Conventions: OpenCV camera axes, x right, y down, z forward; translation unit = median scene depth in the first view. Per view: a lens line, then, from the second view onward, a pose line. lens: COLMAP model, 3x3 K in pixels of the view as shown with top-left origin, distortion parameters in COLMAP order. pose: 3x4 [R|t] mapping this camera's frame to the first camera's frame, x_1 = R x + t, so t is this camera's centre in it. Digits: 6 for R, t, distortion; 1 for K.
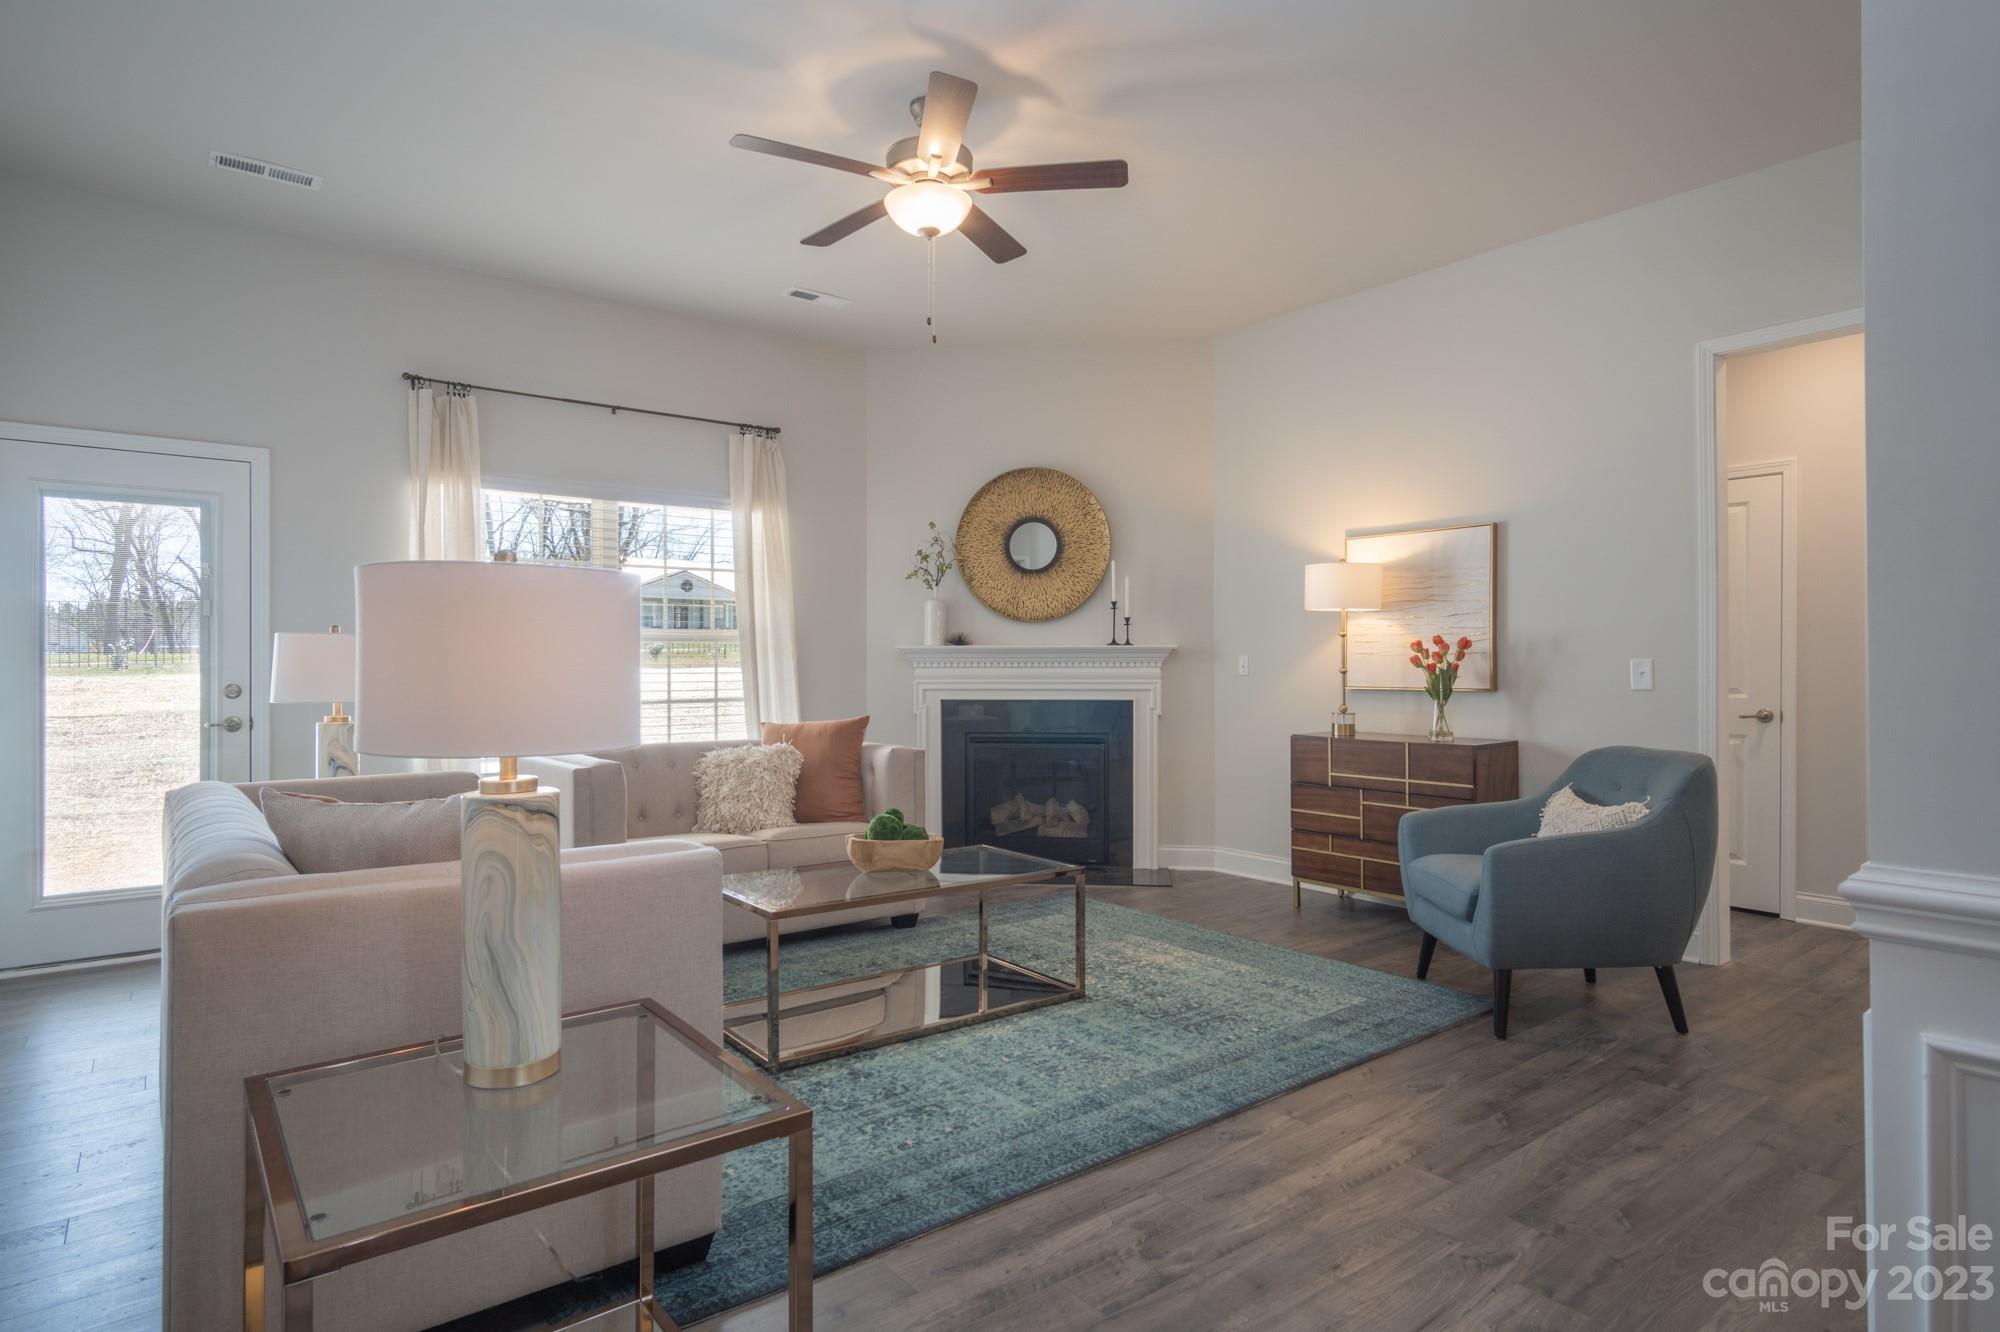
lens RADIAL K [[1071.7, 0, 996.7], [0, 1071.7, 663.6], [0, 0, 1]] dist [-0.008871, 0.000274]
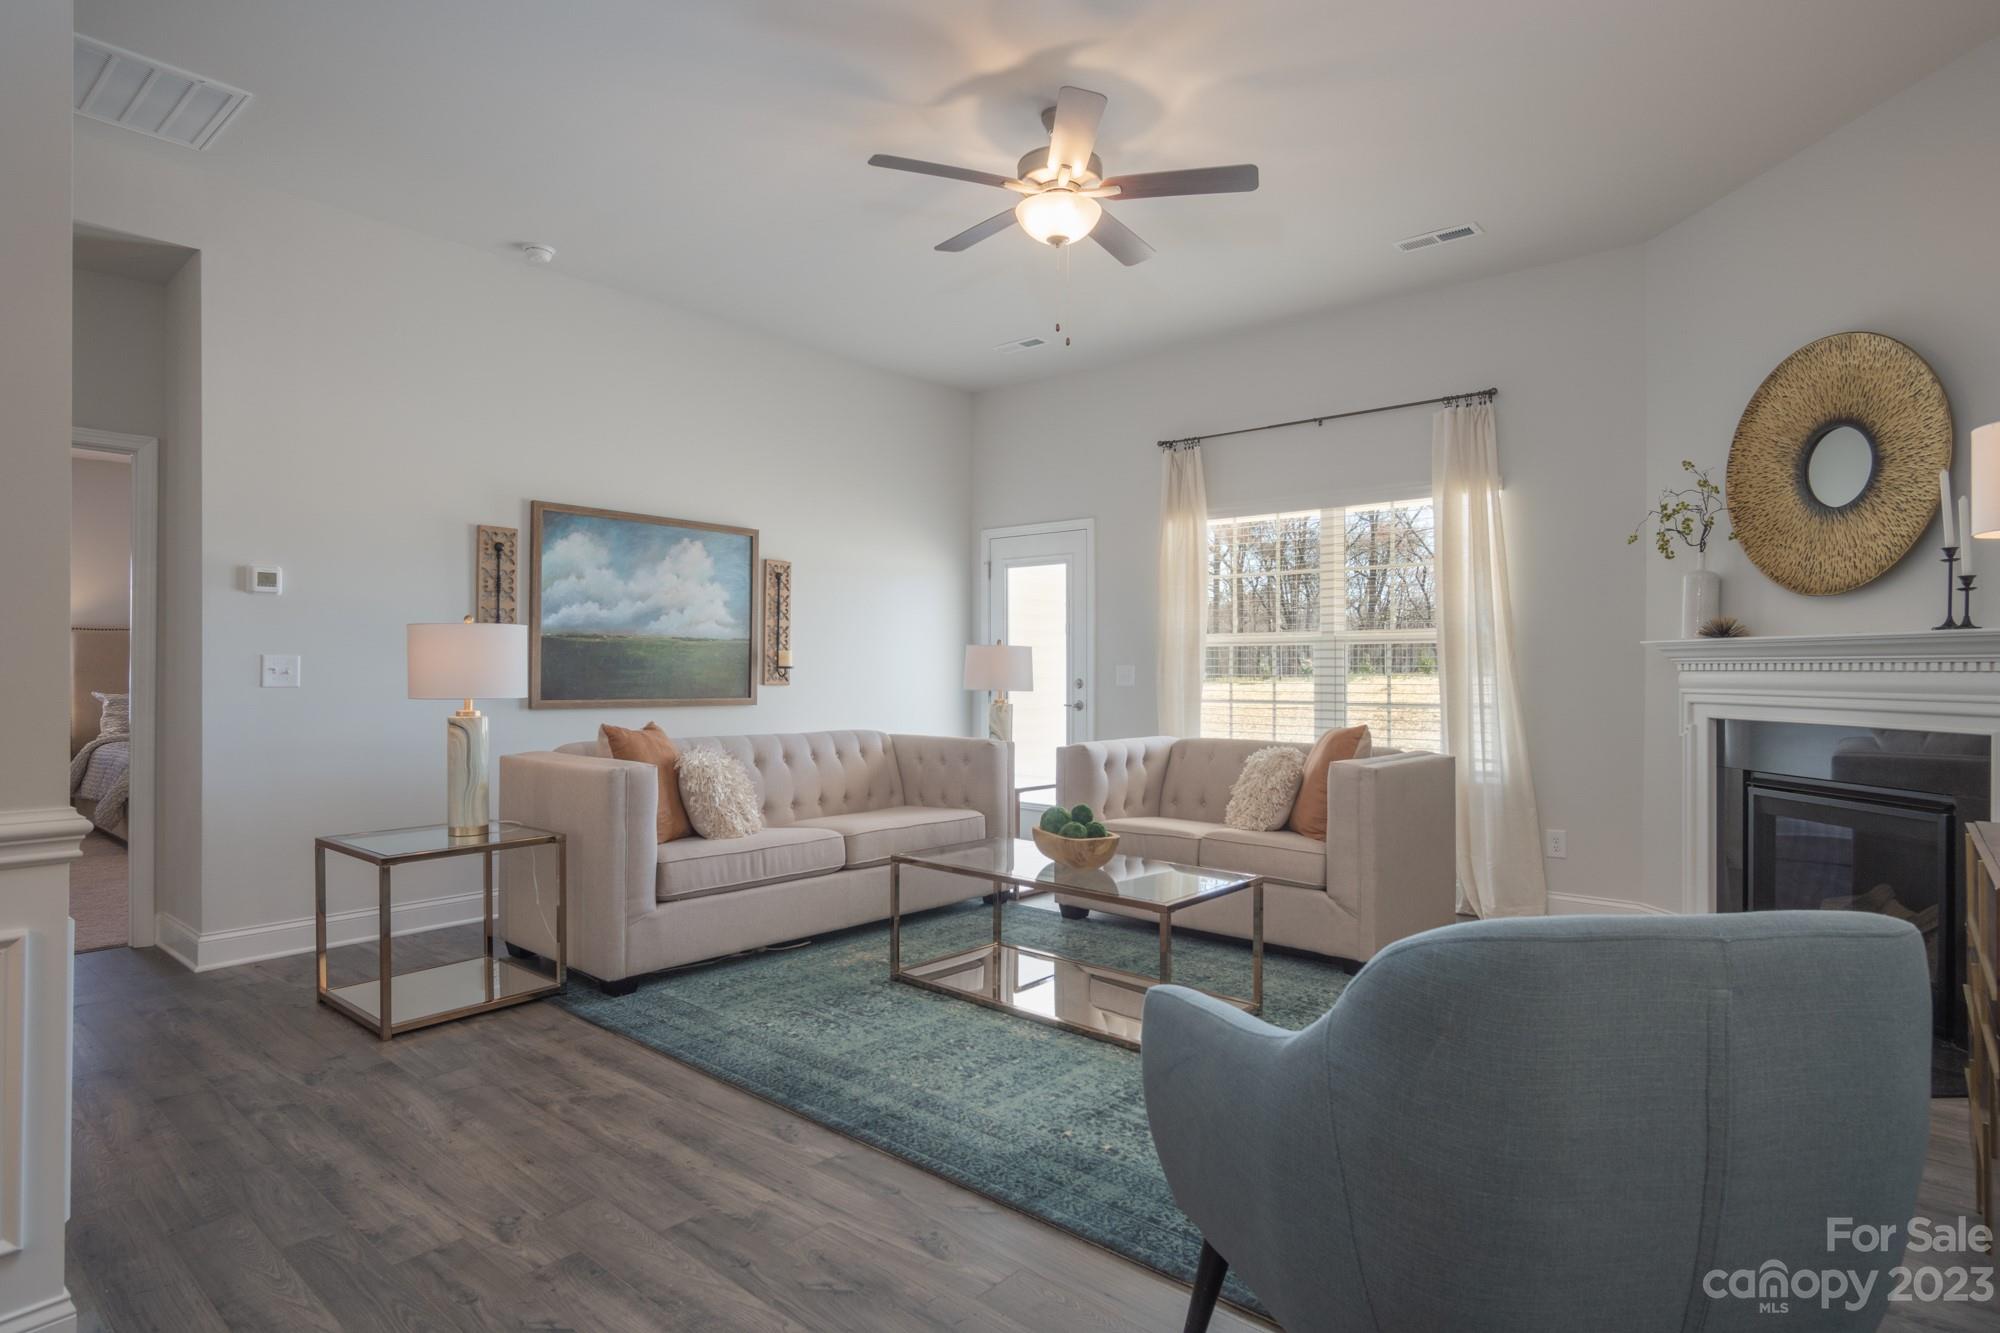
lens RADIAL K [[1070.9, 0, 990.4], [0, 1070.9, 671.4], [0, 0, 1]] dist [-0.009335, 0.001660]
pose [[0.186960, 0.004251, -0.982358, 0.661277], [-0.001618, 0.999991, 0.004019, 0.002571], [0.982366, 0.000838, 0.186965, 0.532699]]
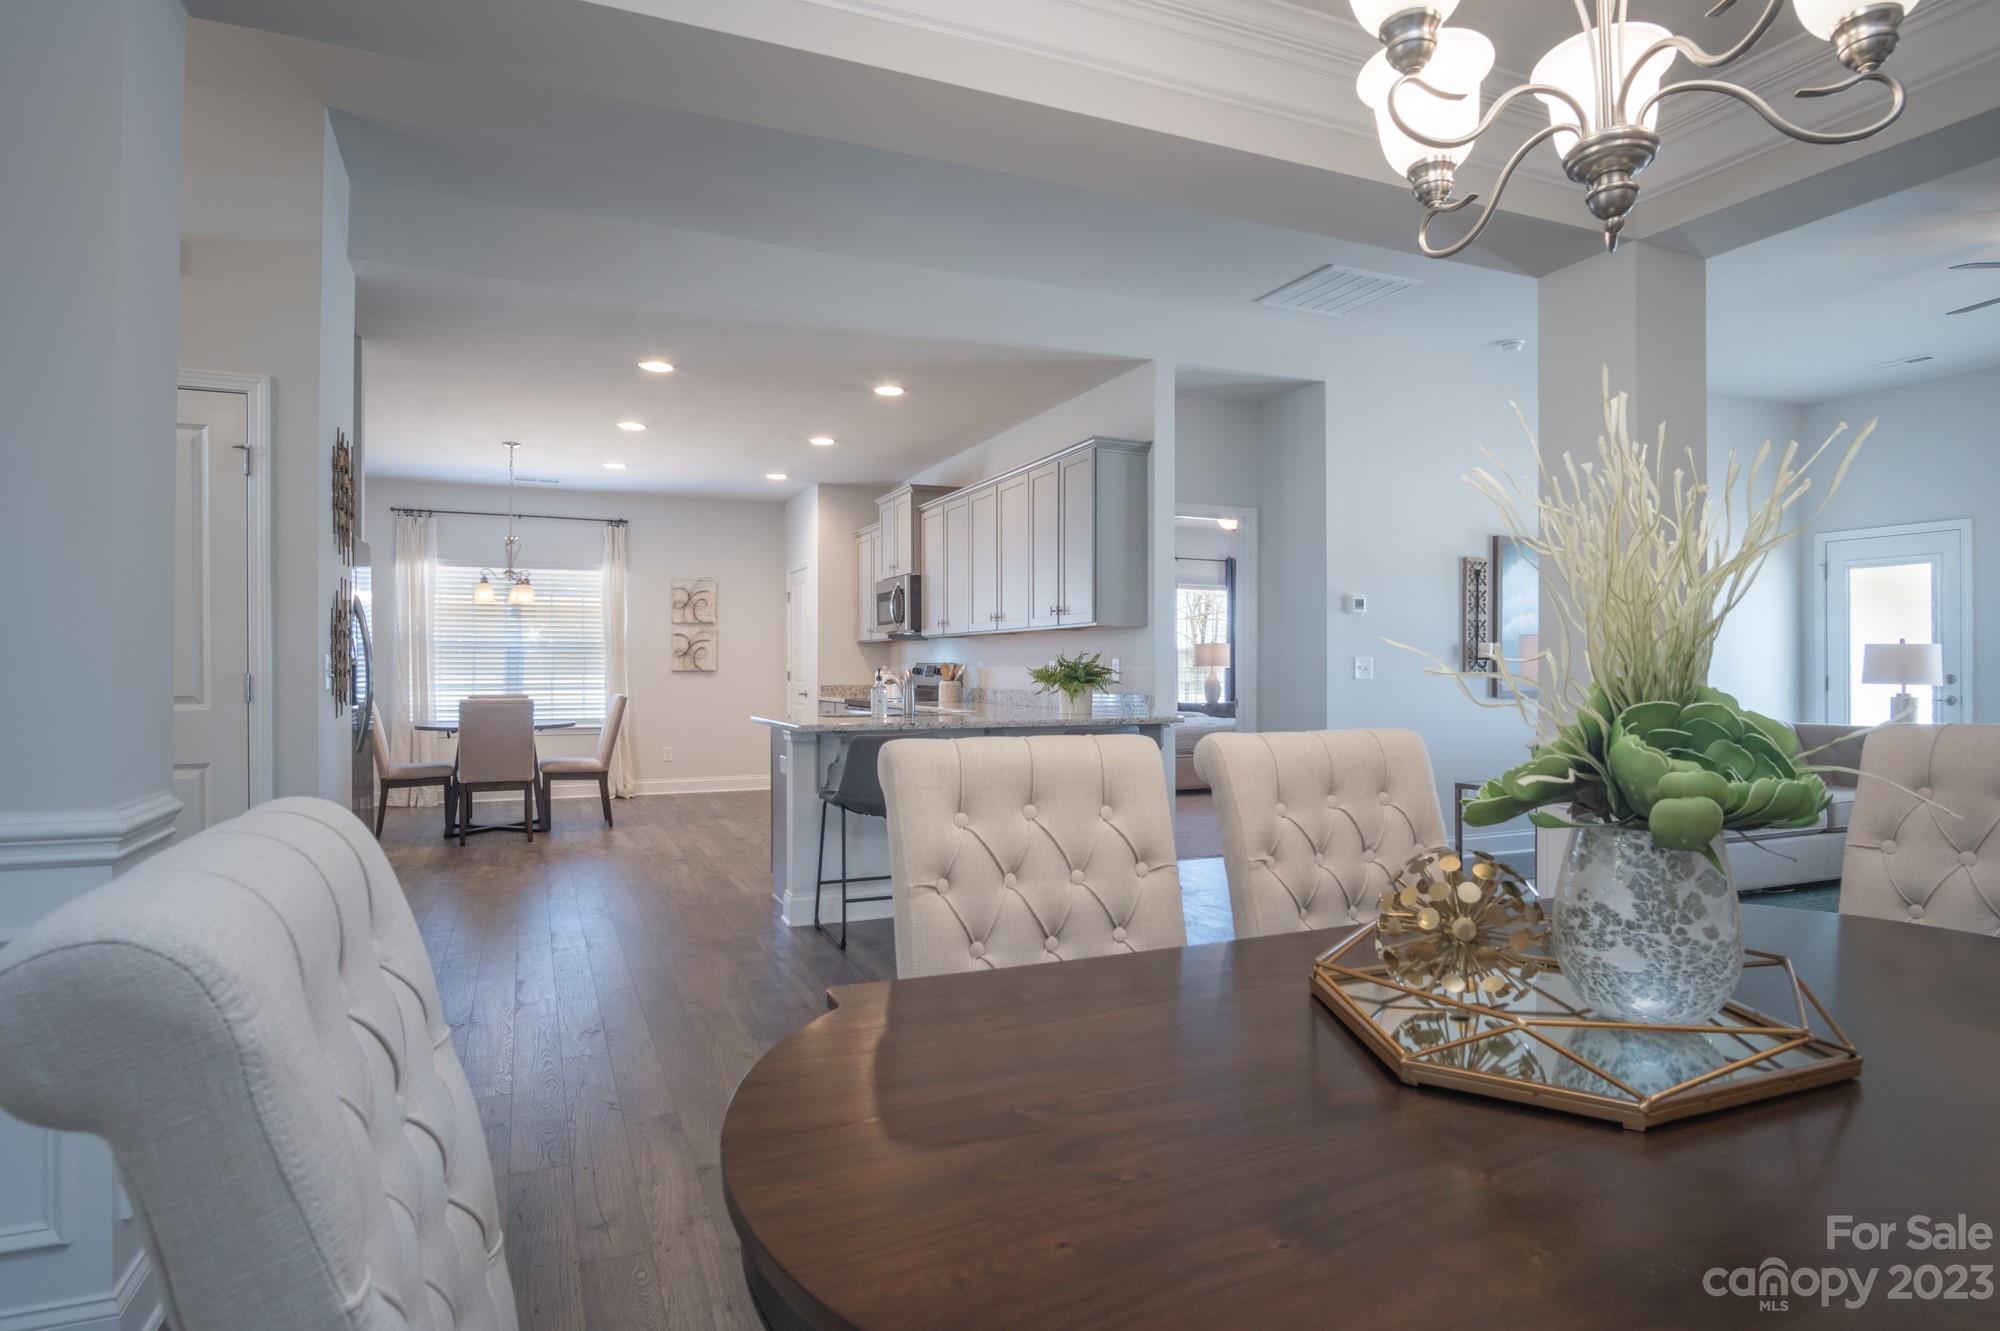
lens RADIAL K [[1082.0, 0, 1000.0], [0, 1082.0, 665.5], [0, 0, 1]] dist [-0.014952, 0.000117]
pose [[-0.248817, 0.001507, -0.968549, 1.013475], [0.001807, 0.999998, 0.001092, 0.001833], [0.968549, -0.001478, -0.248819, 0.043002]]
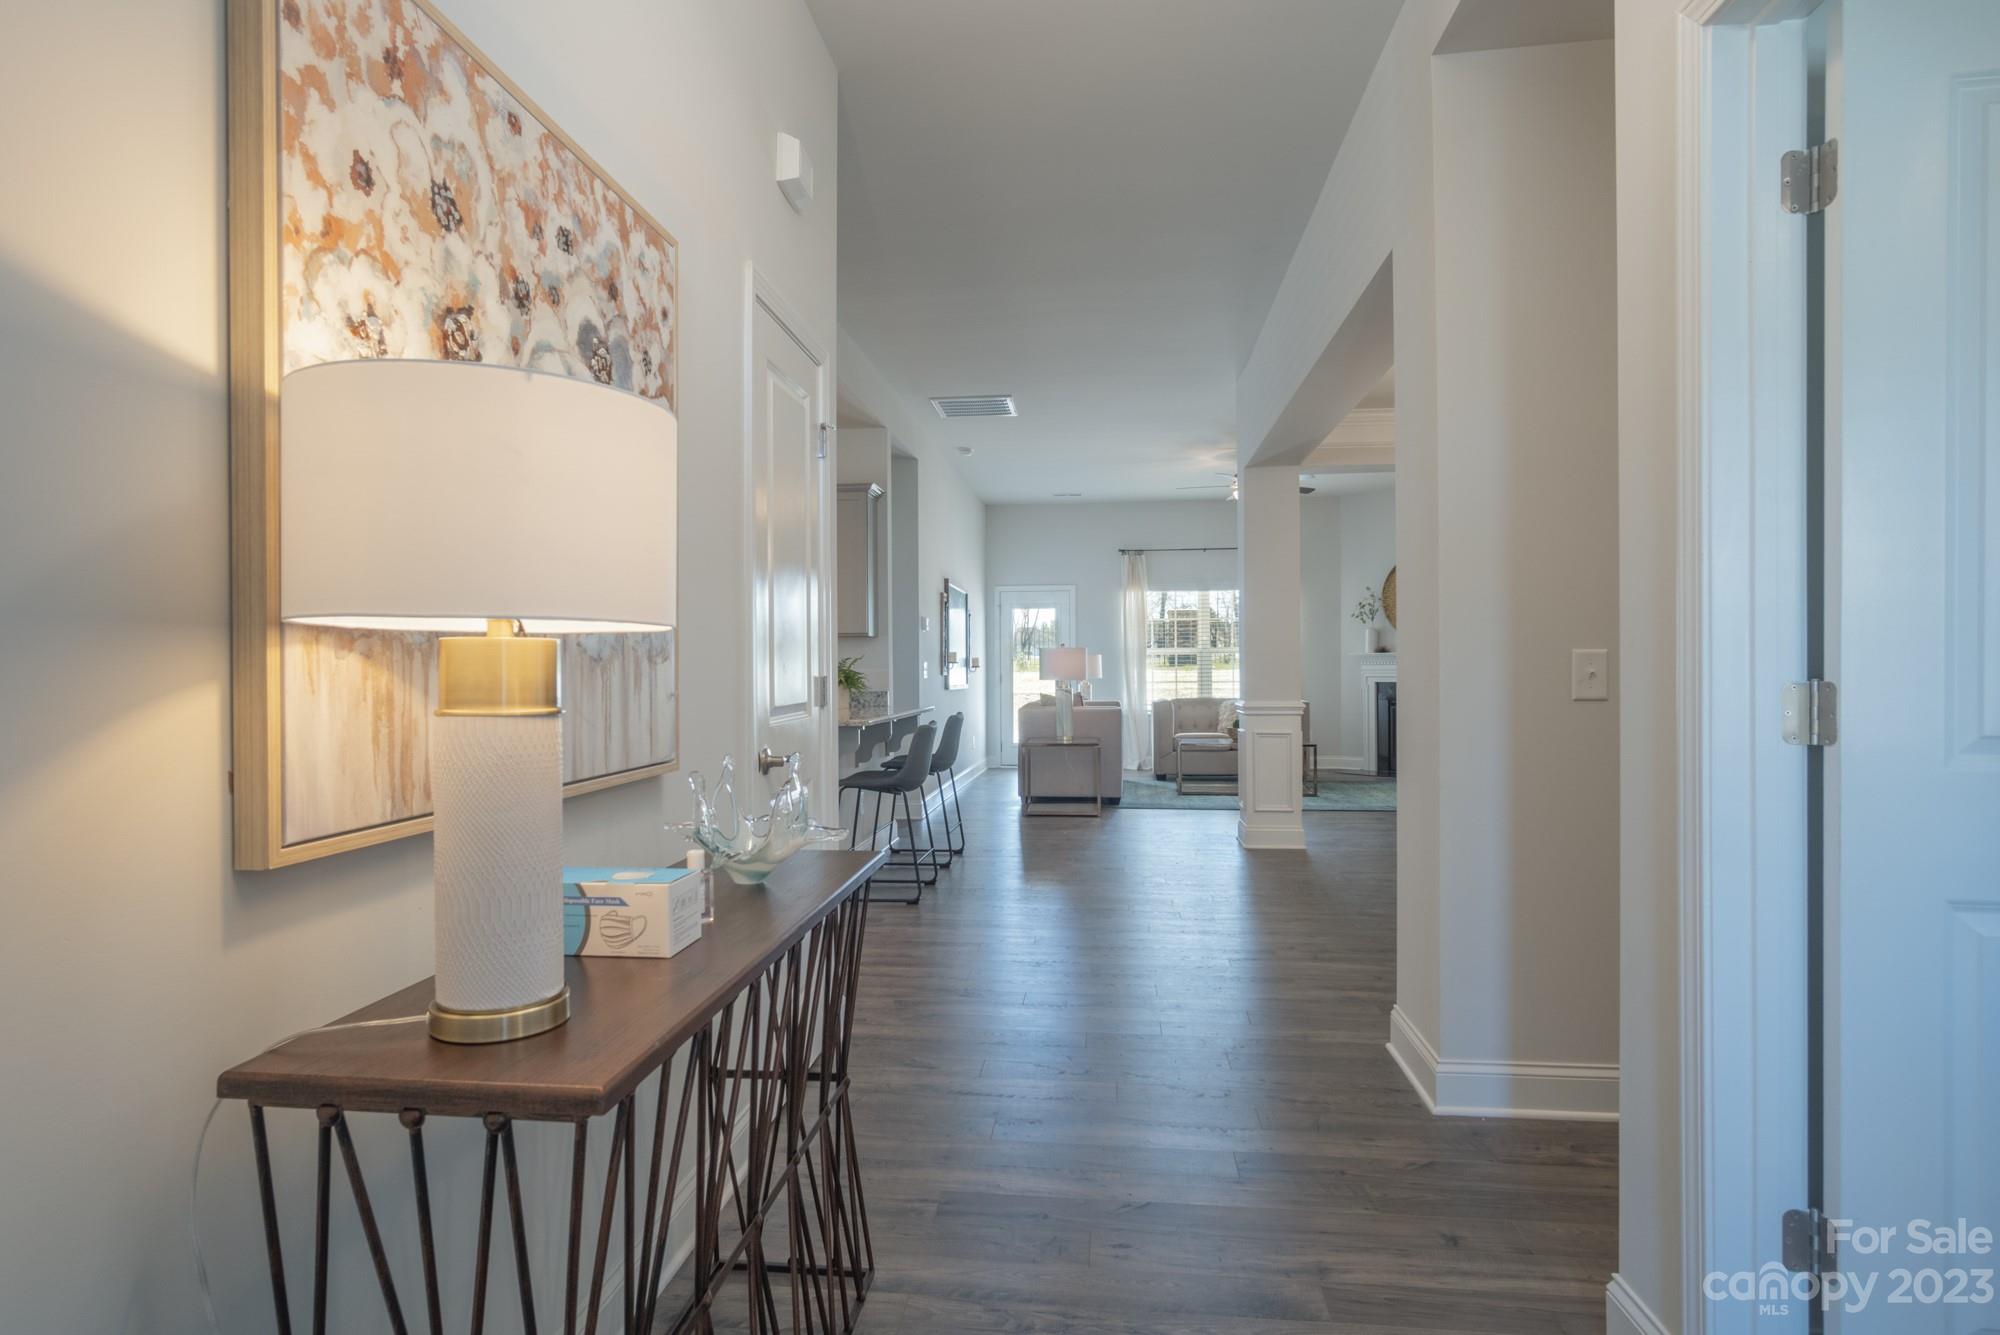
lens RADIAL K [[1082.0, 0, 1000.0], [0, 1082.0, 667.5], [0, 0, 1]] dist [-0.014952, 0.000117]
pose [[0.718490, -0.002978, -0.695531, 0.980453], [0.005892, 0.999981, 0.001805, 0.001097], [0.695512, -0.005395, 0.718494, -0.994041]]
